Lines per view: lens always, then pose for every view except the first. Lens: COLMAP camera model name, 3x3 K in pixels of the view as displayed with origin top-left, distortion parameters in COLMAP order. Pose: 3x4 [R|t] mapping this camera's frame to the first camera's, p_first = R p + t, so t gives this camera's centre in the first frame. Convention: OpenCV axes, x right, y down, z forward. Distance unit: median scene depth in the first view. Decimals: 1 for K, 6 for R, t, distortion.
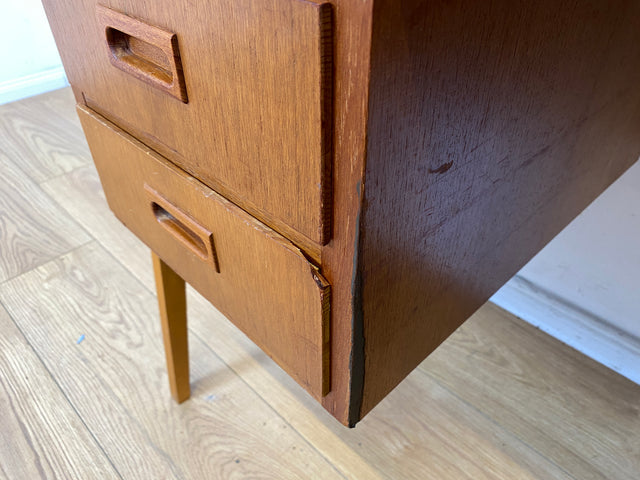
lens RADIAL K [[492.4, 0, 321.2], [0, 492.4, 240.4], [0, 0, 1]] dist [0.006539, -0.008766]
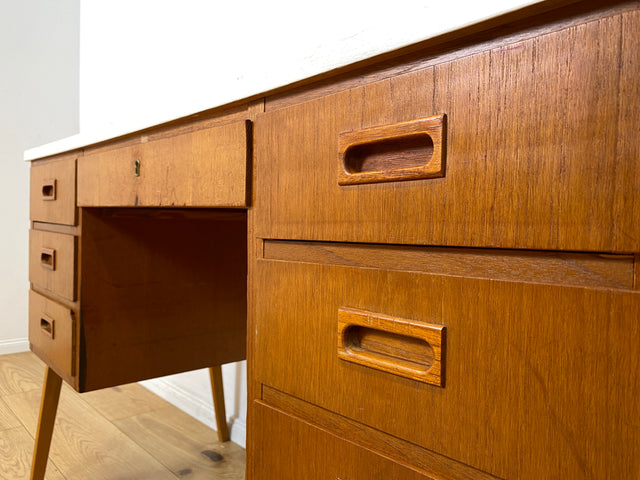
lens RADIAL K [[492.4, 0, 321.2], [0, 492.4, 240.4], [0, 0, 1]] dist [0.006539, -0.008766]
pose [[0.998930, 0.039451, -0.024122, 0.571190], [-0.046073, 0.804673, -0.591928, 0.514973], [-0.003942, 0.592406, 0.805630, -0.641550]]
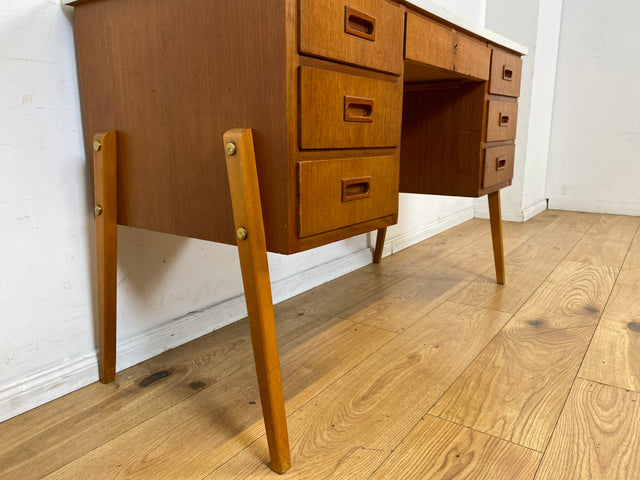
lens RADIAL K [[490.8, 0, 328.4], [0, 490.8, 238.8], [0, 0, 1]] dist [0.021184, -0.010862]
pose [[-0.180500, -0.195497, 0.963951, -1.196042], [0.612395, 0.744573, 0.265676, -0.257776], [-0.769670, 0.638273, -0.014674, 0.621608]]
